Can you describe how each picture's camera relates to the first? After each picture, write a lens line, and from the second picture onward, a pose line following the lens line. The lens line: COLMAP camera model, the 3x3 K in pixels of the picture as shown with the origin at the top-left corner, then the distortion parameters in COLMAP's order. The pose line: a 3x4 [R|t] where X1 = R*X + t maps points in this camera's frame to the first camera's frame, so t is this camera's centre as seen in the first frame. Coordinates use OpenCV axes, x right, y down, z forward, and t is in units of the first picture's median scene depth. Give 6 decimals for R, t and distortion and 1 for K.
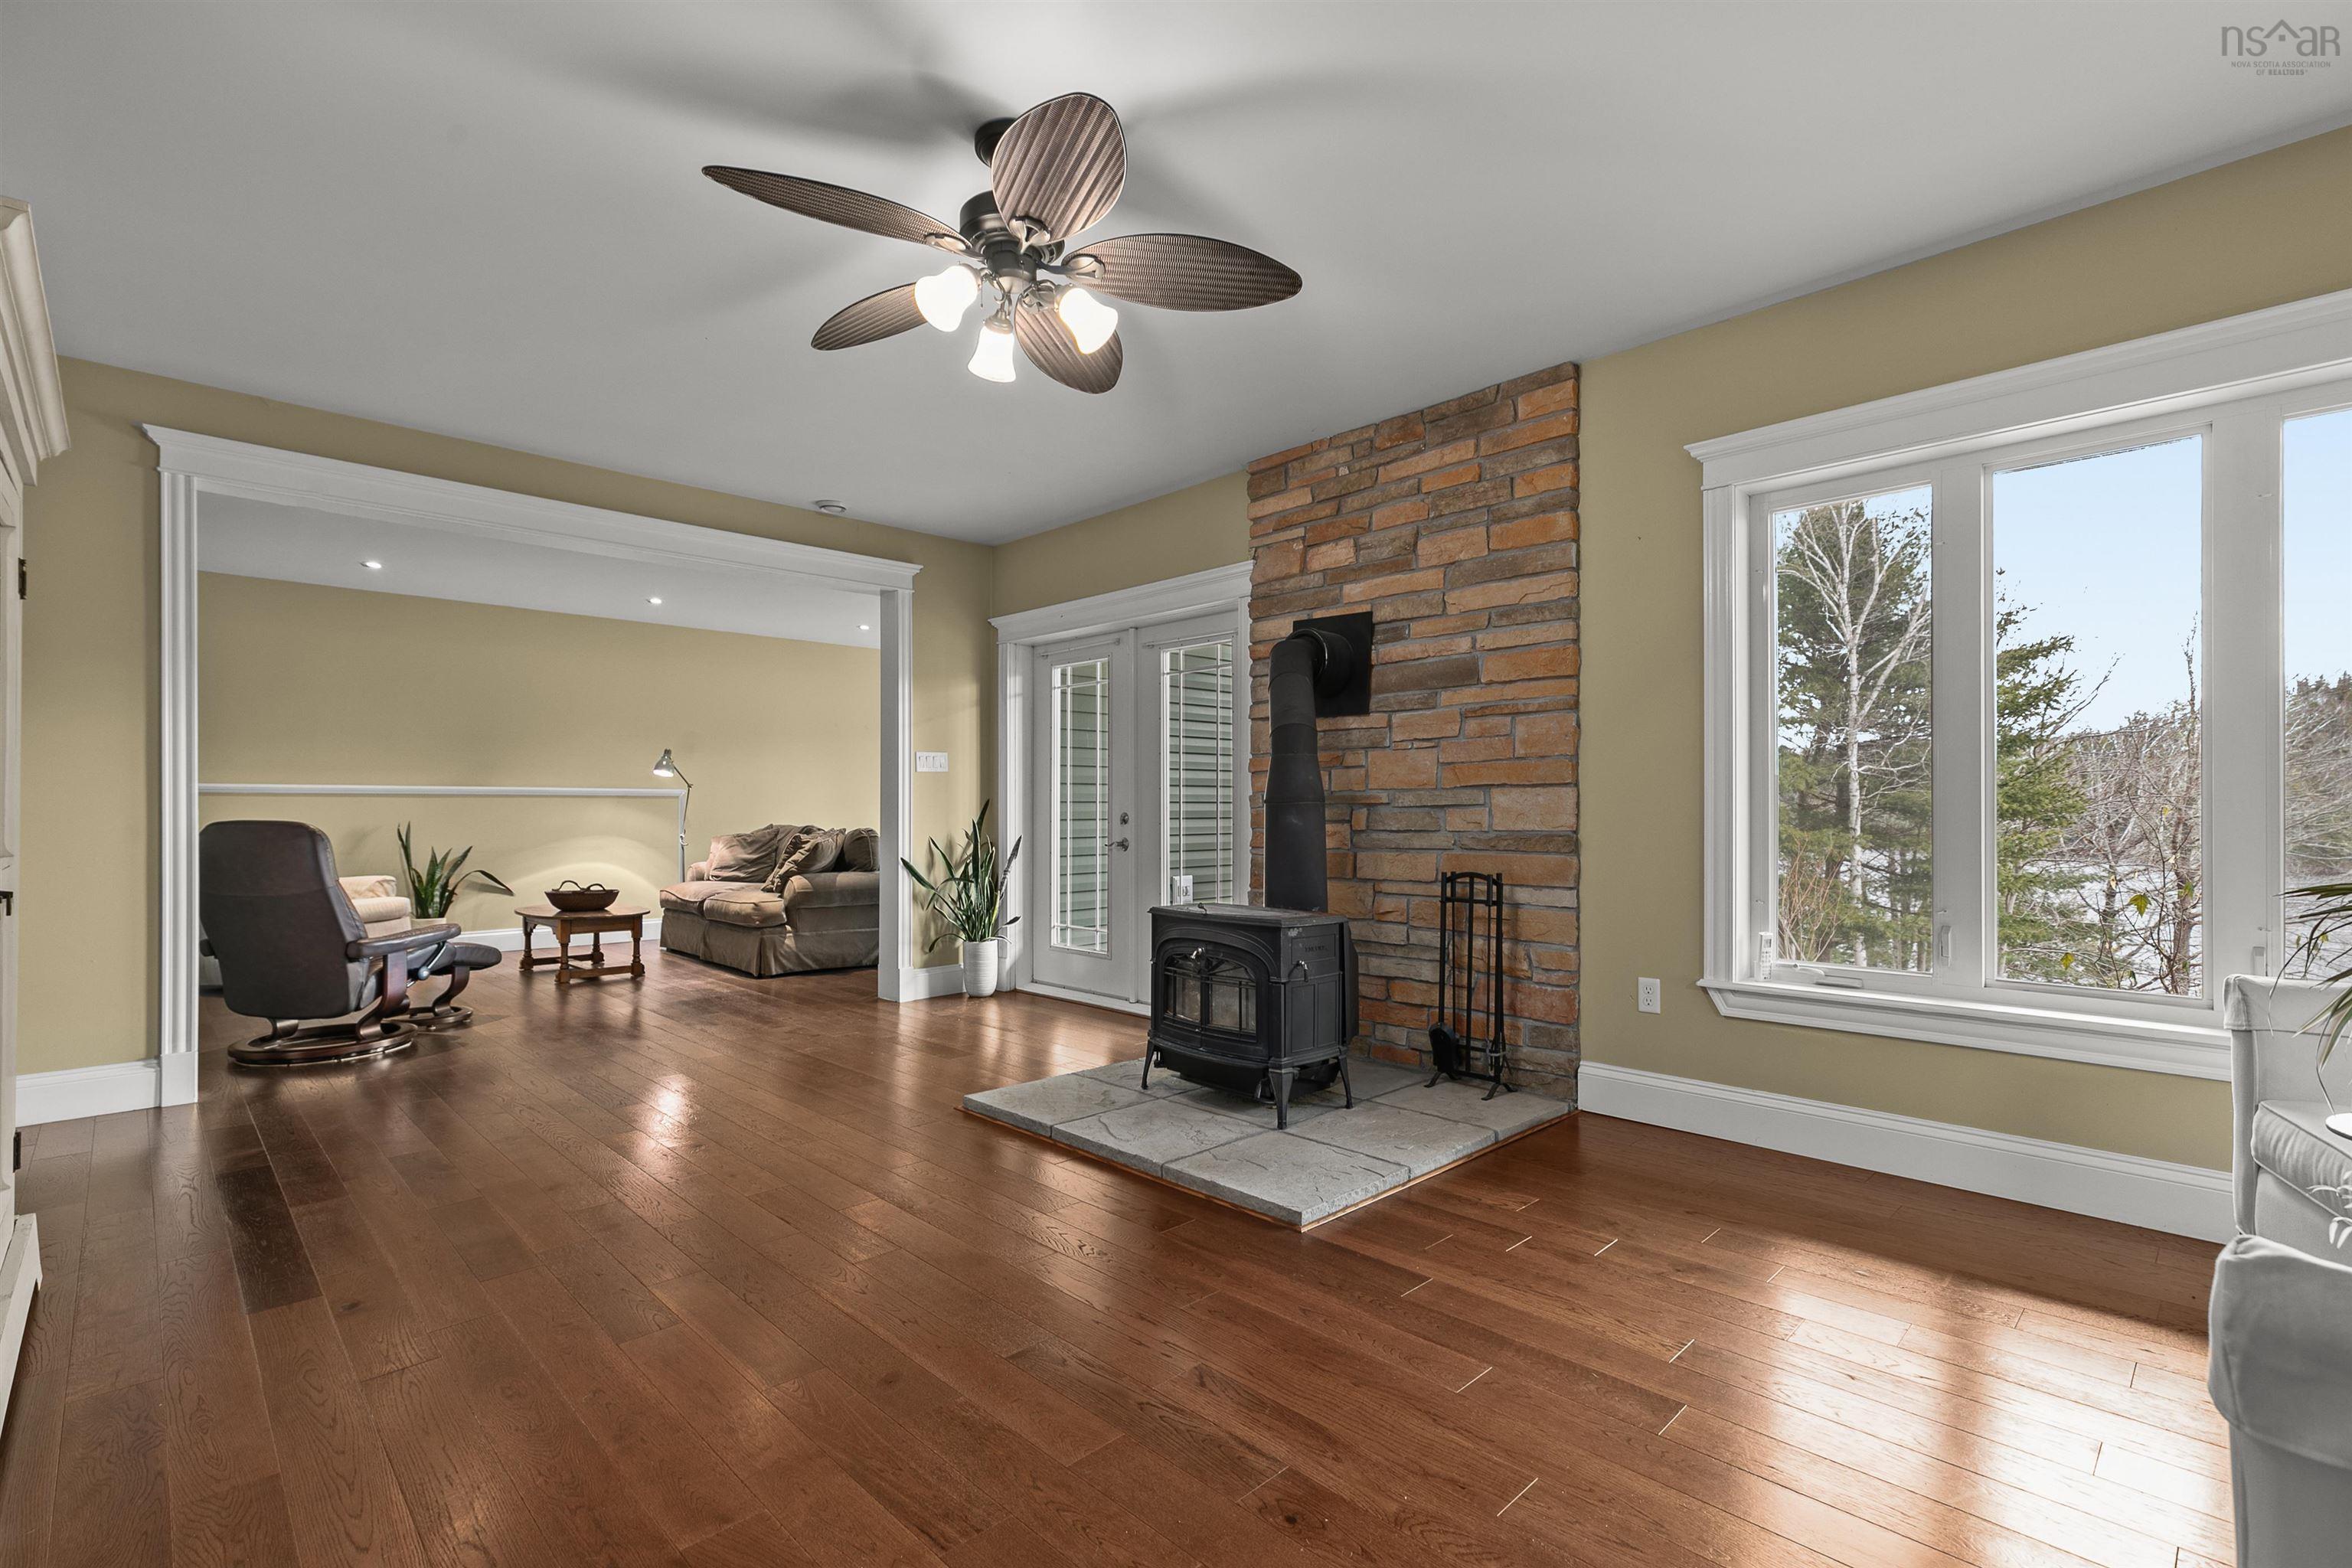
lens RADIAL K [[1079.3, 0, 1174.7], [0, 1079.3, 806.7], [0, 0, 1]] dist [0.008898, 0.000057]
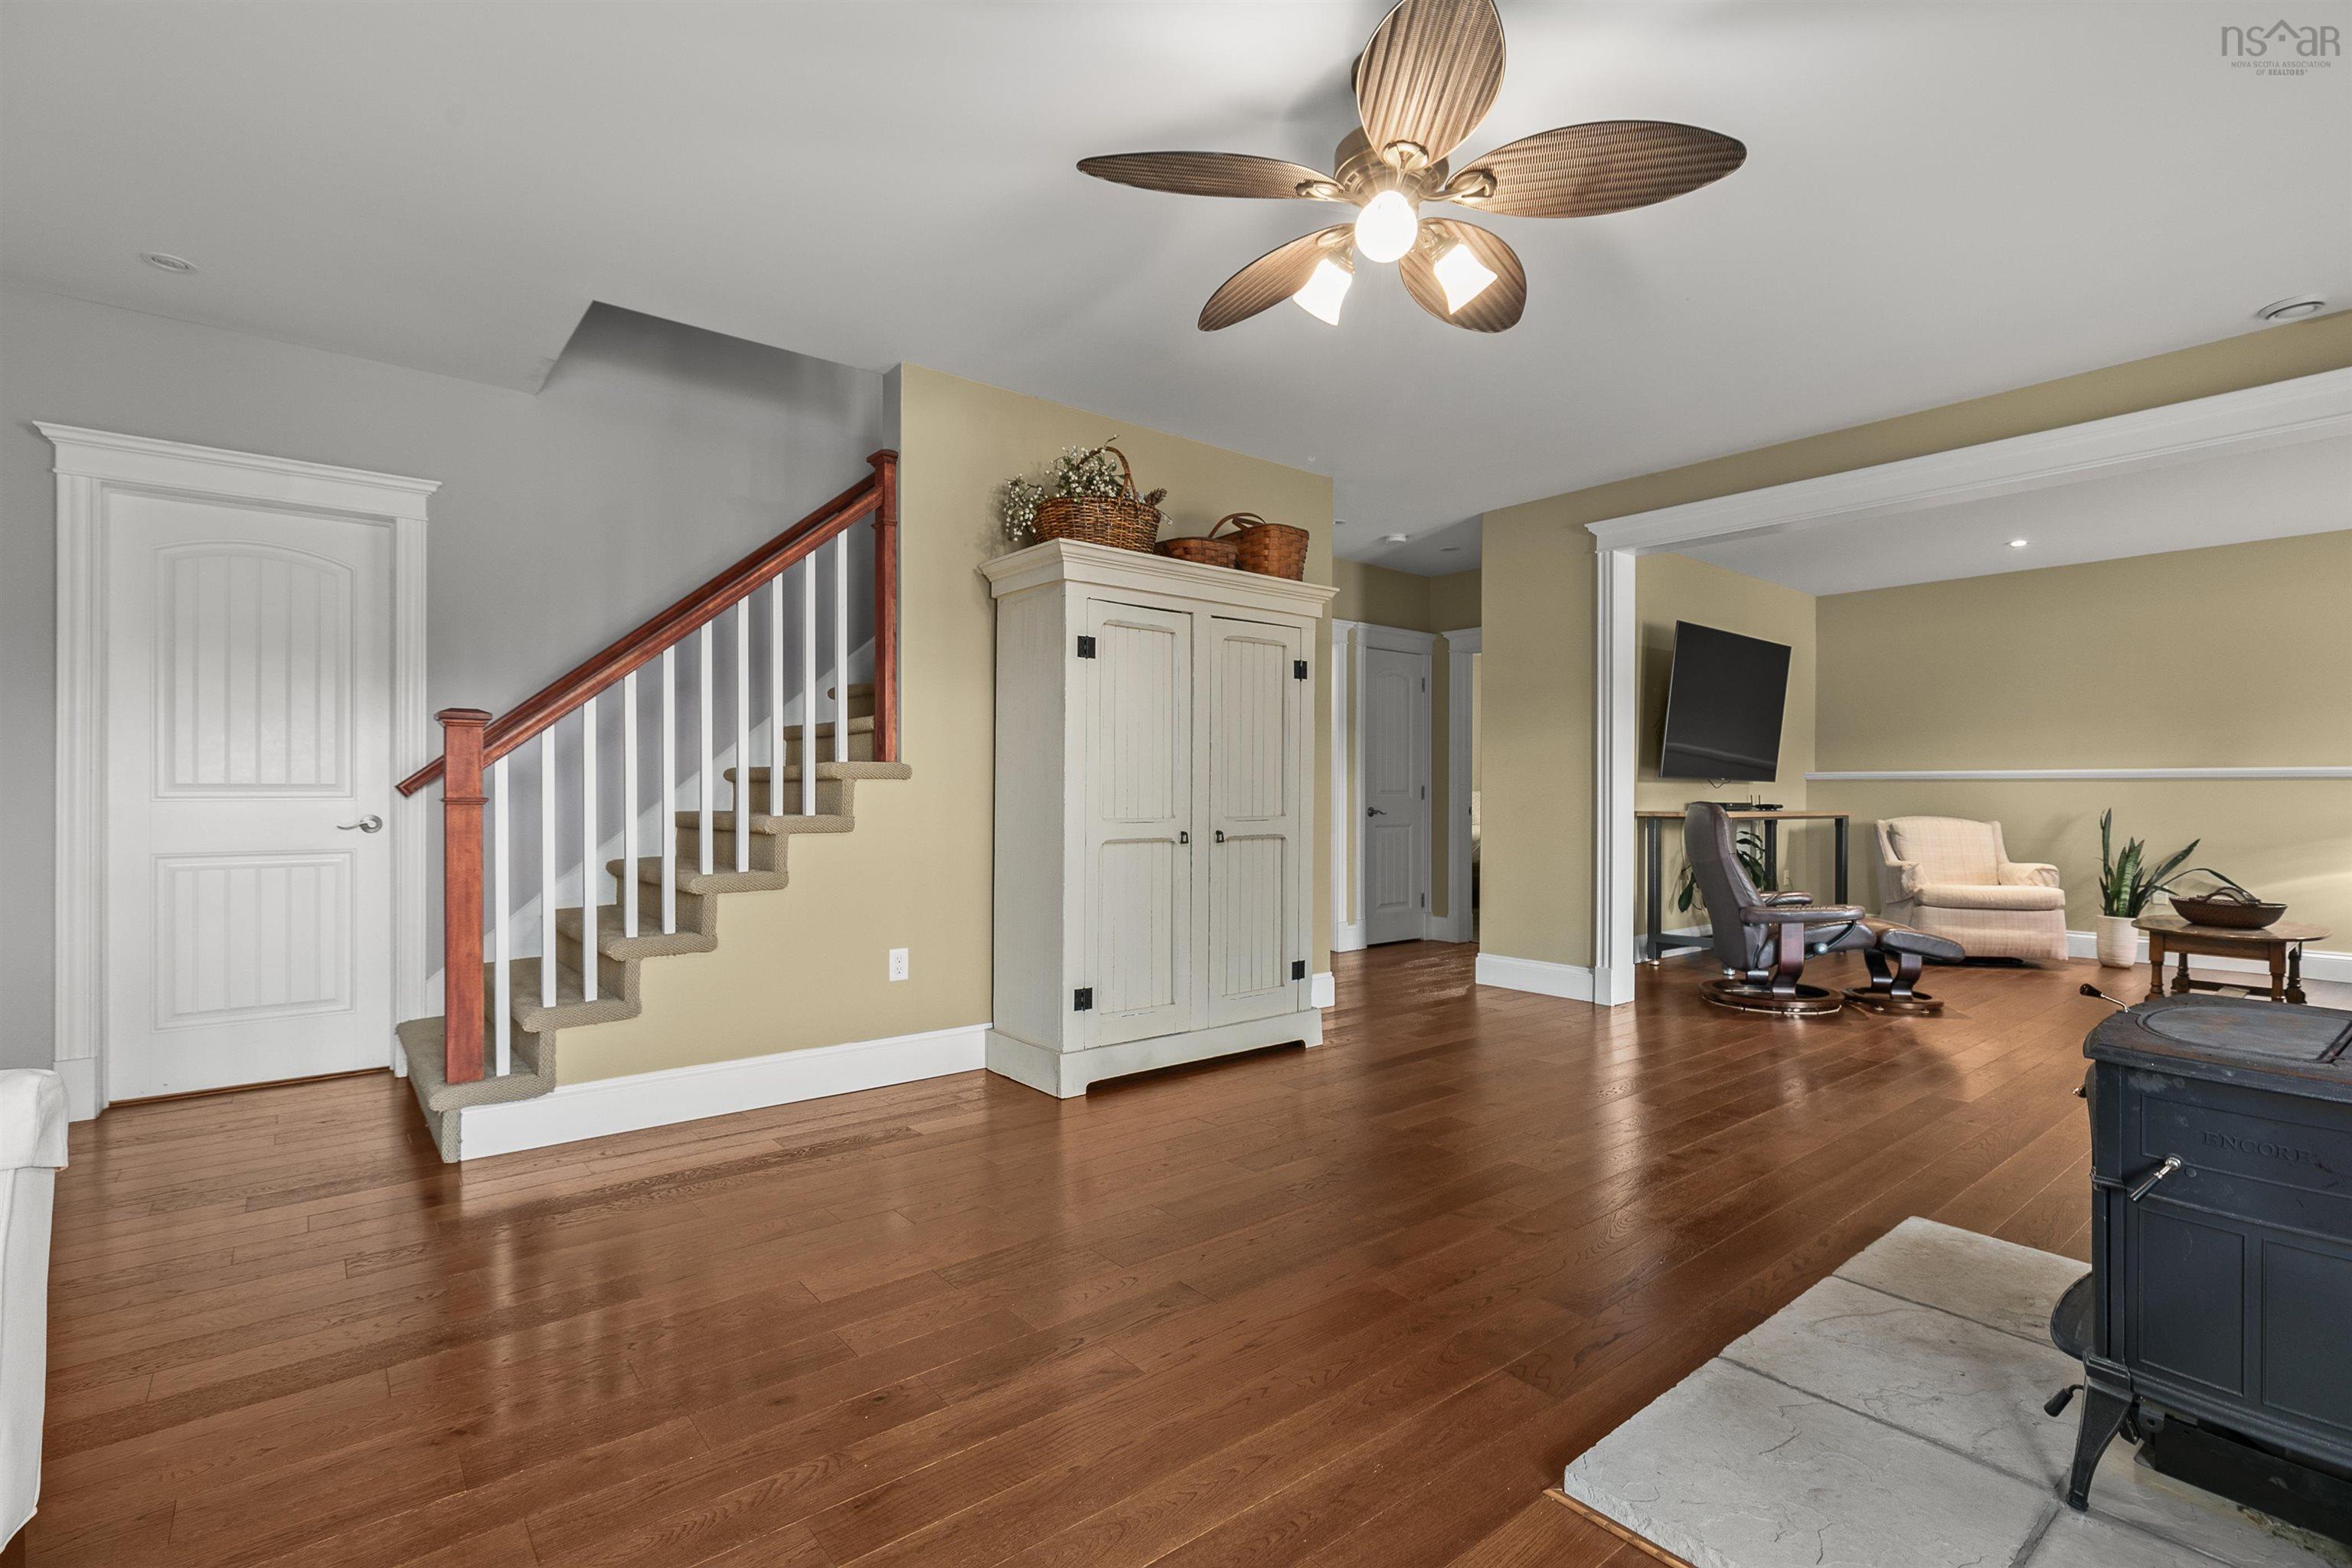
lens RADIAL K [[1078.4, 0, 1176.0], [0, 1078.4, 784.0], [0, 0, 1]] dist [0.001112, -0.000113]
pose [[-0.102000, -0.008945, -0.994744, 0.465380], [-0.000423, 0.999960, -0.008948, 0.003884], [0.994784, -0.000492, -0.101999, 0.542352]]
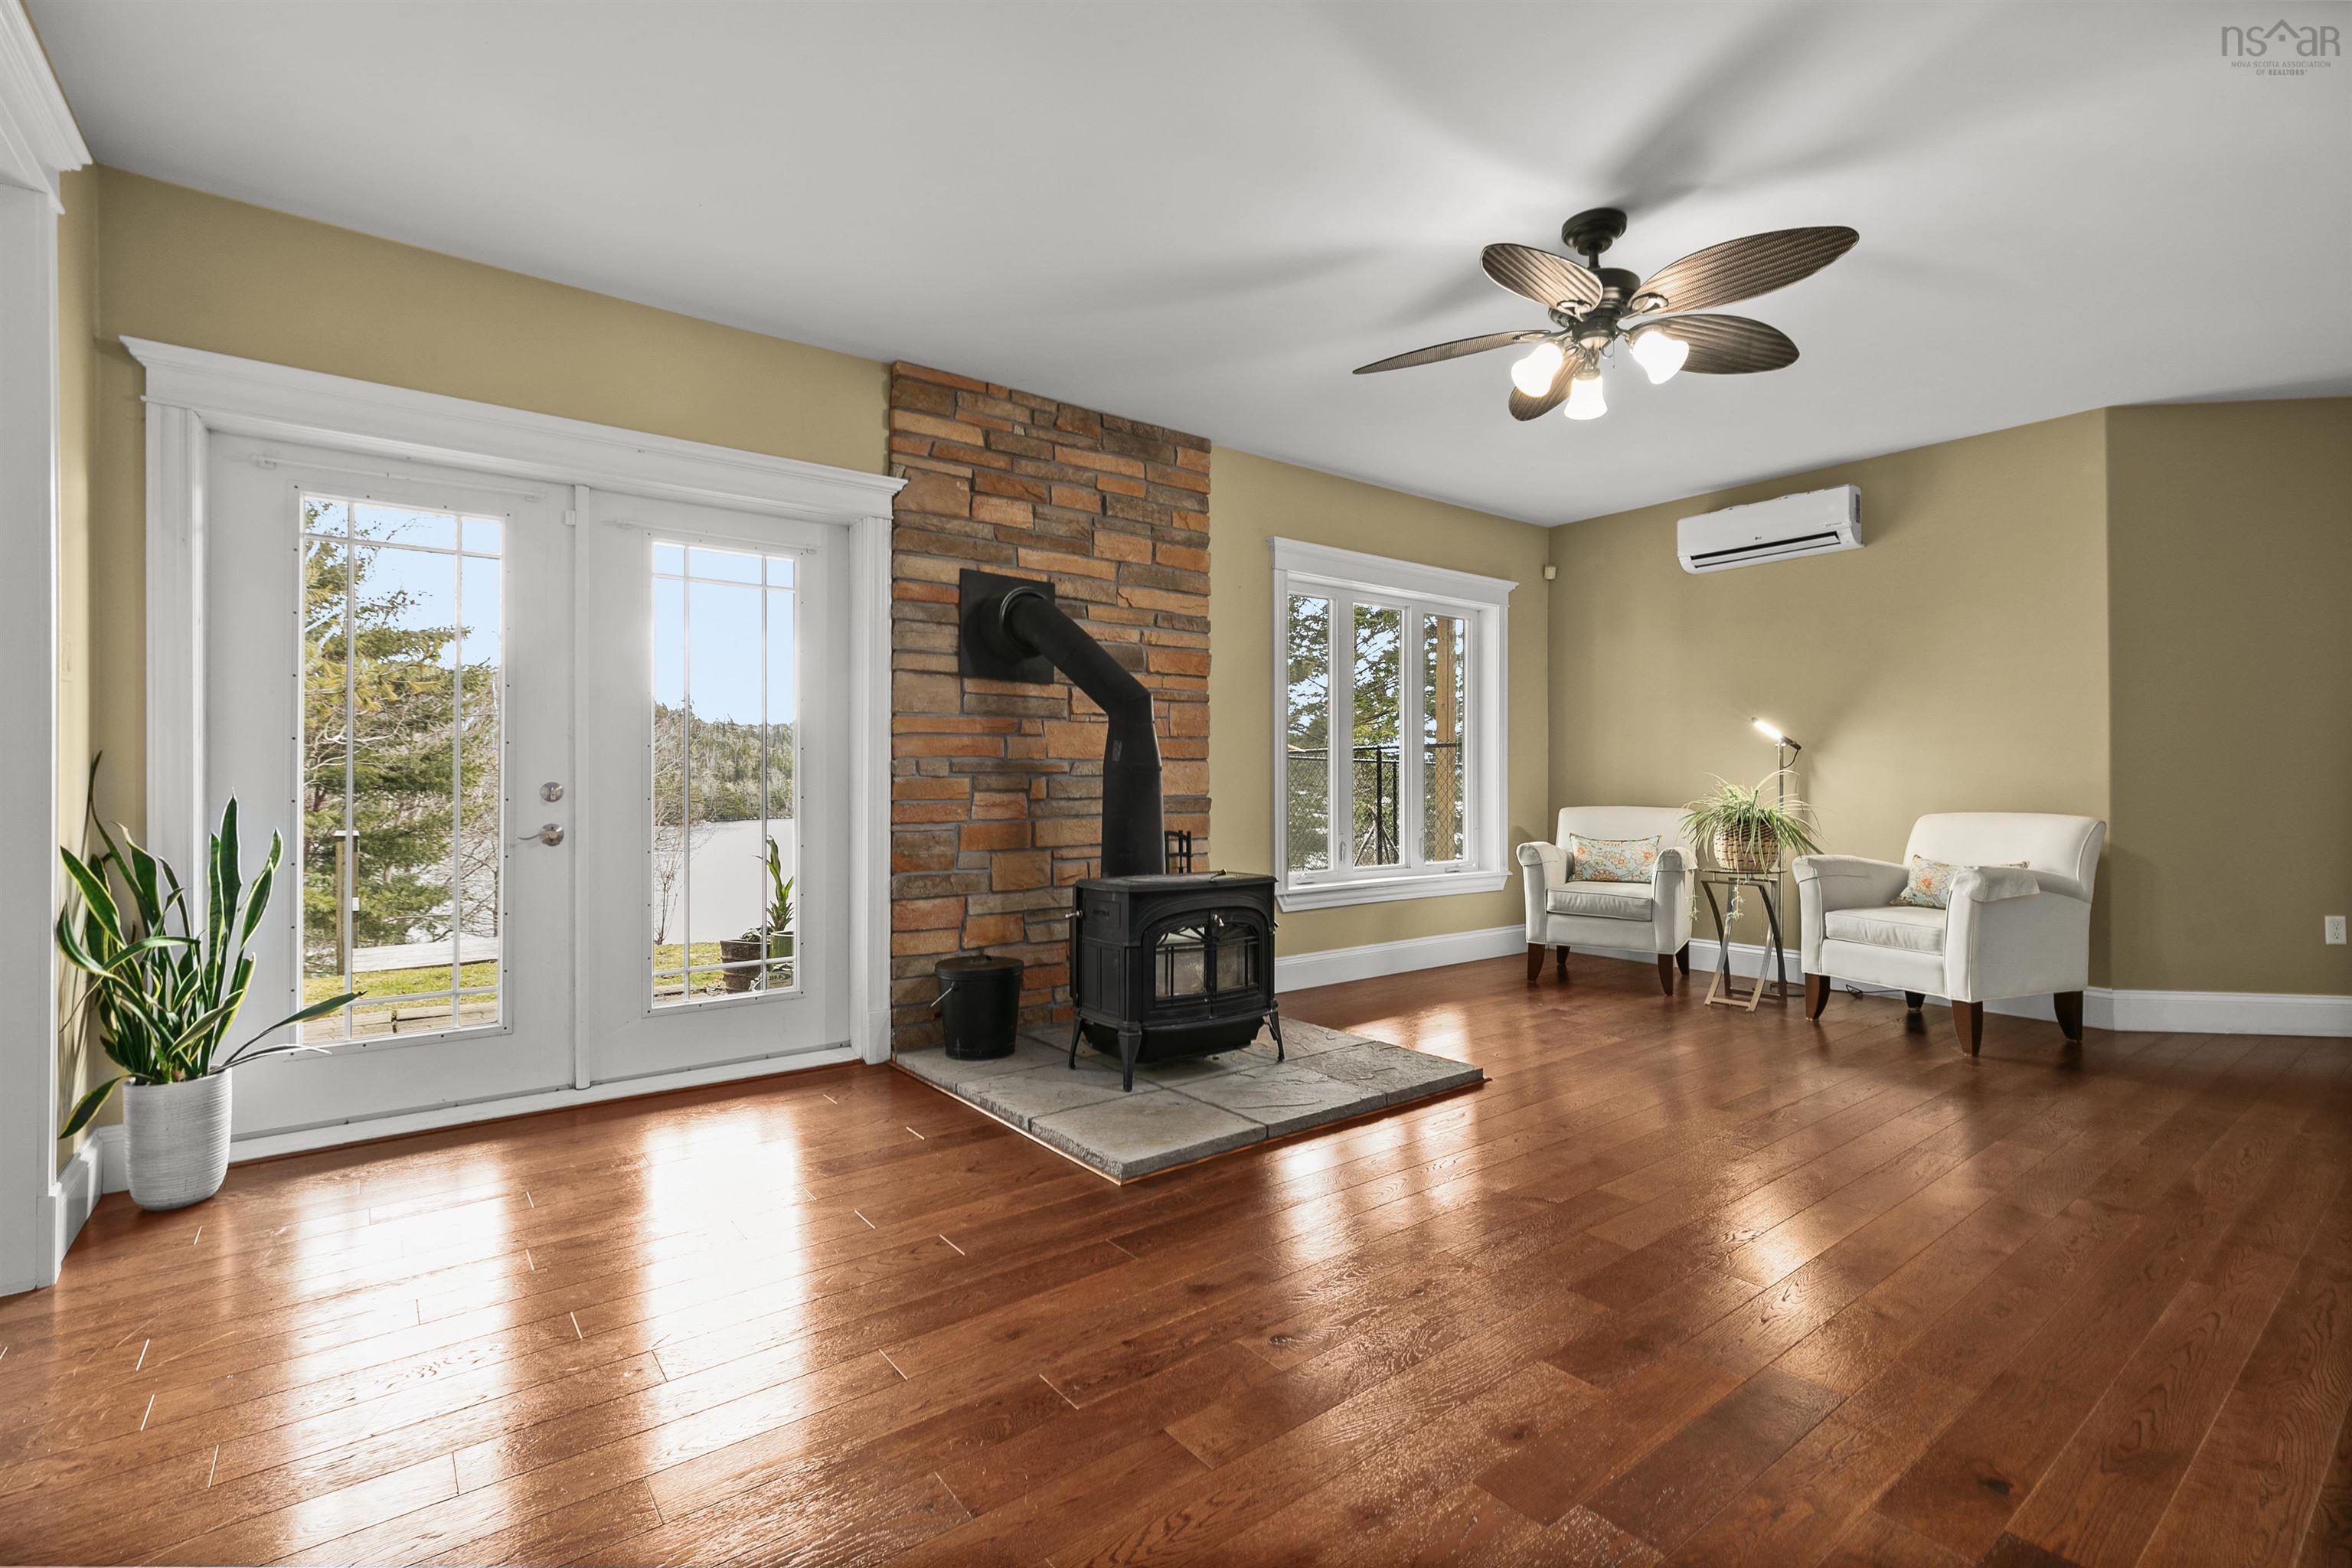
lens RADIAL K [[1075.3, 0, 1171.4], [0, 1075.3, 776.3], [0, 0, 1]] dist [0.003763, -0.000126]
pose [[0.109212, 0.006041, 0.994000, -0.824796], [-0.002916, 0.999979, -0.005757, 0.006274], [-0.994014, -0.002269, 0.109227, 0.790325]]
